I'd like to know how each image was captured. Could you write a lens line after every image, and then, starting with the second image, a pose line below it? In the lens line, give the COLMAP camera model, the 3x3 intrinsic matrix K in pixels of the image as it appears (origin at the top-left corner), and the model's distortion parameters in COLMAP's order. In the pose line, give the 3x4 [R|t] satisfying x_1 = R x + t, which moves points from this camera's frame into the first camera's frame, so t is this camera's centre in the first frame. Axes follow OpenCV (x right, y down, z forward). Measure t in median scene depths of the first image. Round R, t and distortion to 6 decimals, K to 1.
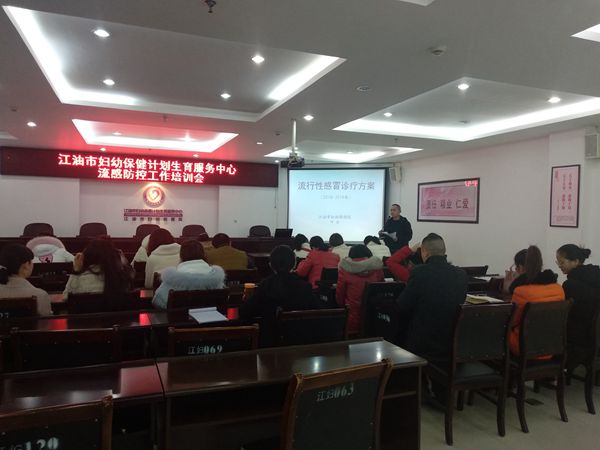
lens RADIAL K [[455.6, 0, 305.6], [0, 455.6, 224.0], [0, 0, 1]] dist [-0.003798, -0.017488]
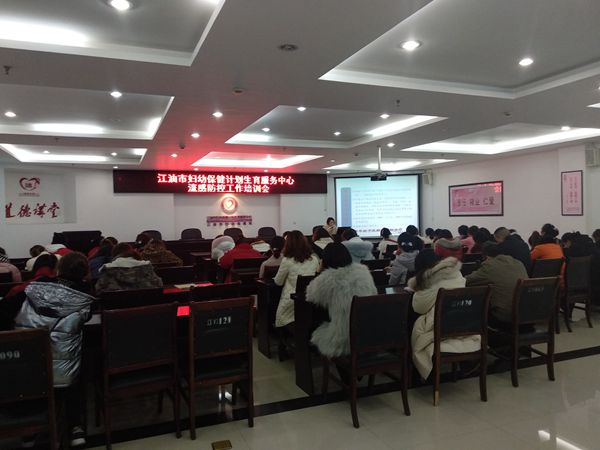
lens RADIAL K [[455.6, 0, 299.3], [0, 455.6, 224.6], [0, 0, 1]] dist [-0.003798, -0.017488]
pose [[0.998988, -0.042317, 0.015235, -0.178824], [0.042352, 0.999101, -0.001958, 0.001278], [-0.015138, 0.002601, 0.999882, -0.233155]]
